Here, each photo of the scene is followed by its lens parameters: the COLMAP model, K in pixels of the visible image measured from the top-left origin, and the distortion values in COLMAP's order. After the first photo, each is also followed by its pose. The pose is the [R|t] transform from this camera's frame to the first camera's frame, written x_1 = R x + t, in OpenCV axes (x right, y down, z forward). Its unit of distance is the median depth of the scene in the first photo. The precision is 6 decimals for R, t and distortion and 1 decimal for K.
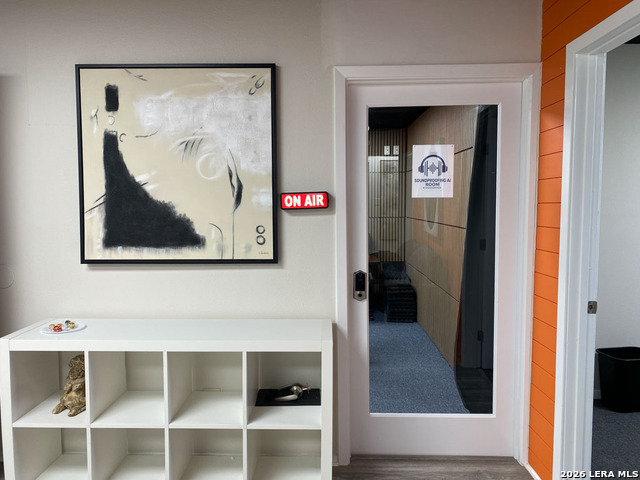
lens RADIAL K [[495.5, 0, 320.0], [0, 495.5, 240.0], [0, 0, 1]] dist [-0.003926, -0.010664]
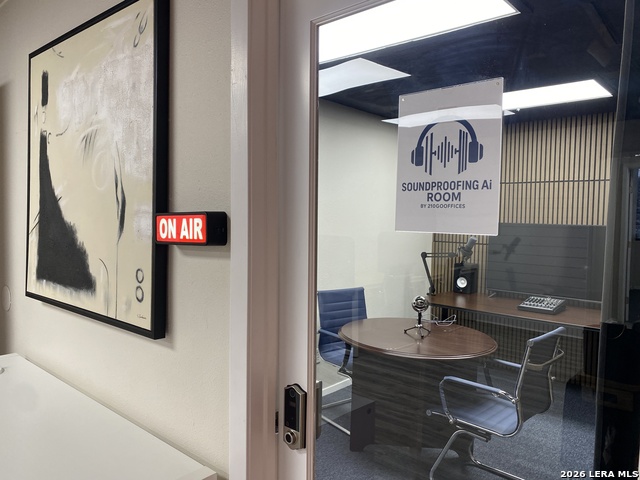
lens RADIAL K [[495.5, 0, 320.0], [0, 495.5, 240.0], [0, 0, 1]] dist [-0.003926, -0.010664]
pose [[0.759019, 0.049545, -0.649180, 0.413880], [-0.074461, 0.997164, -0.010957, -0.072069], [0.646796, 0.056655, 0.760556, 0.690826]]
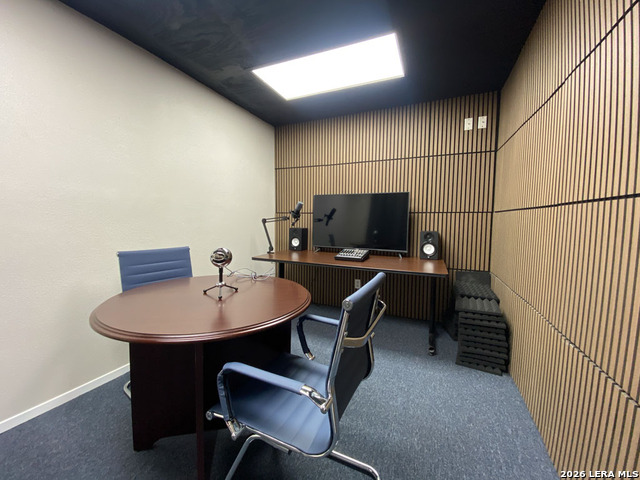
lens RADIAL K [[260.9, 0, 320.0], [0, 260.9, 240.0], [0, 0, 1]] dist [-0.024534, -0.000067]
pose [[0.923840, 0.040276, -0.380654, 0.204595], [-0.039616, 0.999169, 0.009571, 0.004102], [0.380724, 0.006238, 0.924668, 1.364843]]
